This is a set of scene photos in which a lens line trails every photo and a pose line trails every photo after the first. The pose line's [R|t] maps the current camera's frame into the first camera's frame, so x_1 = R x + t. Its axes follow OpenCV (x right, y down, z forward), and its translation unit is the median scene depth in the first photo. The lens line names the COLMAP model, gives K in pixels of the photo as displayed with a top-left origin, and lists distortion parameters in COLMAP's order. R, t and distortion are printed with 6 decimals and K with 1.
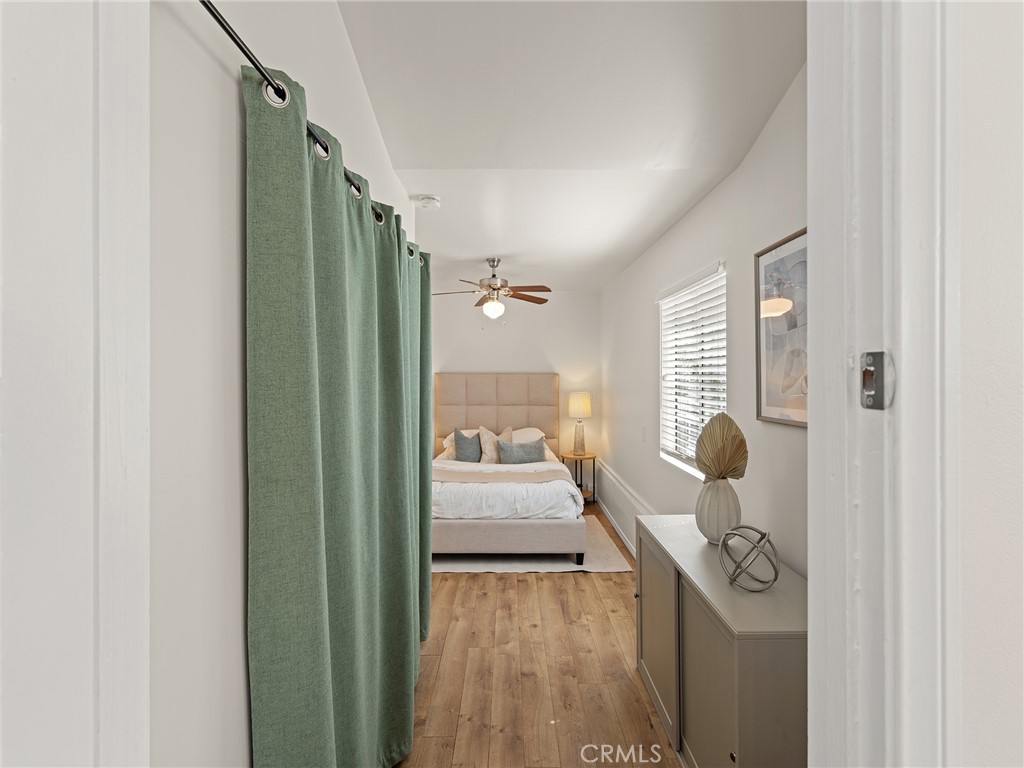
lens RADIAL K [[475.0, 0, 508.3], [0, 475.0, 382.4], [0, 0, 1]] dist [-0.002330, 0.000336]
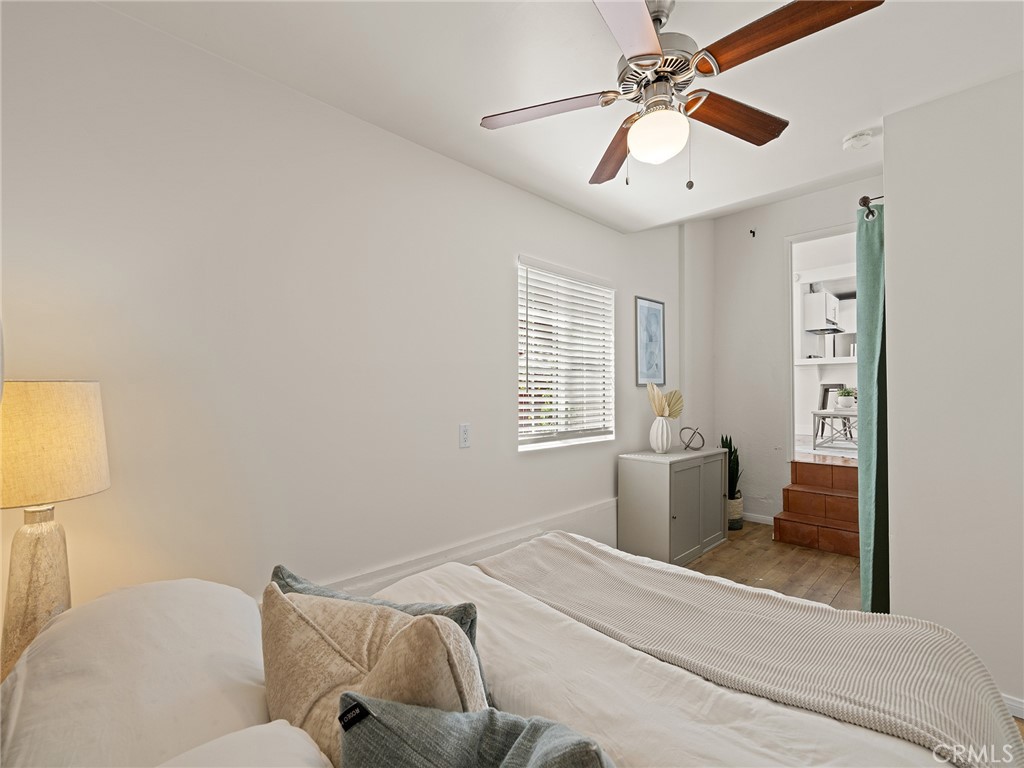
lens RADIAL K [[475.0, 0, 508.3], [0, 475.0, 382.4], [0, 0, 1]] dist [-0.002330, 0.000336]
pose [[-0.709834, 0.024090, 0.703957, -0.175339], [0.024169, 0.999659, -0.009838, 0.029640], [-0.703955, 0.010030, -0.710174, 1.104977]]
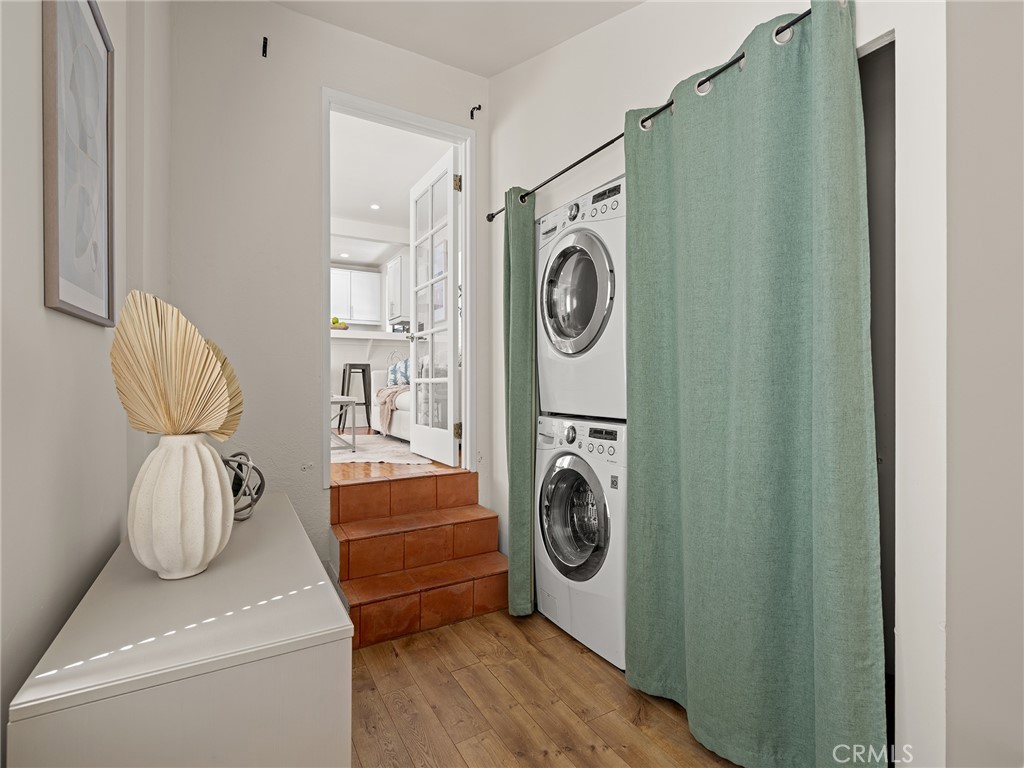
lens RADIAL K [[475.0, 0, 508.3], [0, 475.0, 382.4], [0, 0, 1]] dist [-0.002330, 0.000336]
pose [[-0.861976, 0.003879, -0.506935, 0.165936], [-0.011056, 0.999589, 0.026448, 0.053857], [0.506829, 0.028402, -0.861578, 0.642777]]
